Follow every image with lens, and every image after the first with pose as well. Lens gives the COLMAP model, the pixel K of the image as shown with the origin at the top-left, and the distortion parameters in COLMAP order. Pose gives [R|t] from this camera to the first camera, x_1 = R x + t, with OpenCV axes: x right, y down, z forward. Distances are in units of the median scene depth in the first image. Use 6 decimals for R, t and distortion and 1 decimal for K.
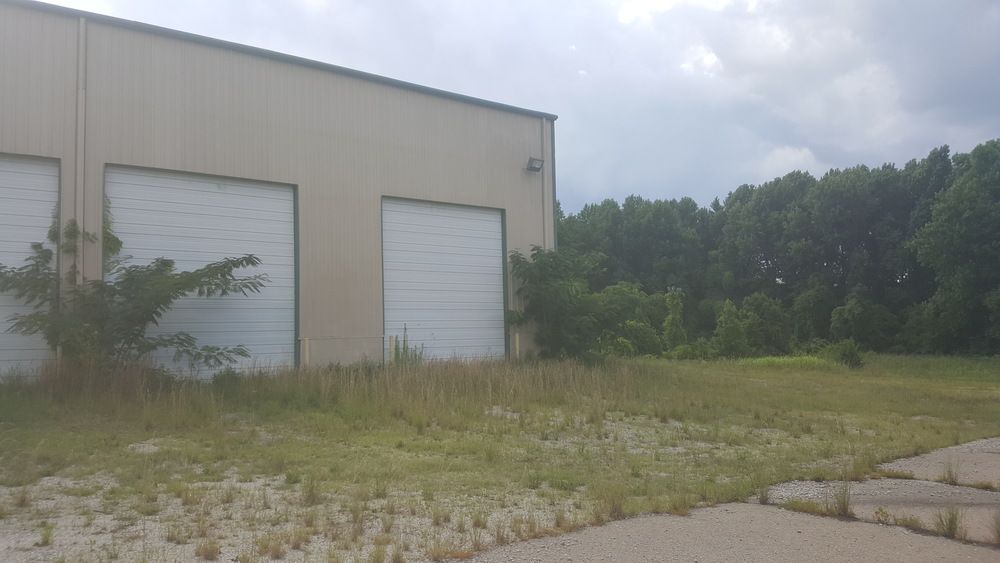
lens RADIAL K [[720.2, 0, 489.9], [0, 720.2, 305.9], [0, 0, 1]] dist [0.032862, -0.105770]
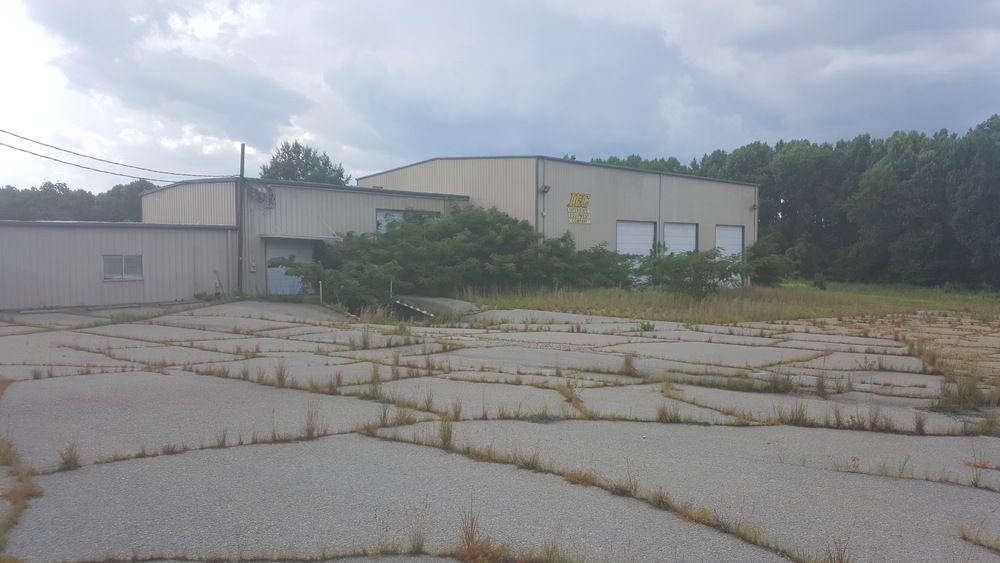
lens RADIAL K [[720.2, 0, 496.8], [0, 720.2, 299.3], [0, 0, 1]] dist [0.032862, -0.105770]
pose [[0.990039, 0.007117, 0.140615, -0.302107], [-0.021536, 0.994624, 0.101289, -0.030338], [-0.139138, -0.103308, 0.984870, -0.348318]]
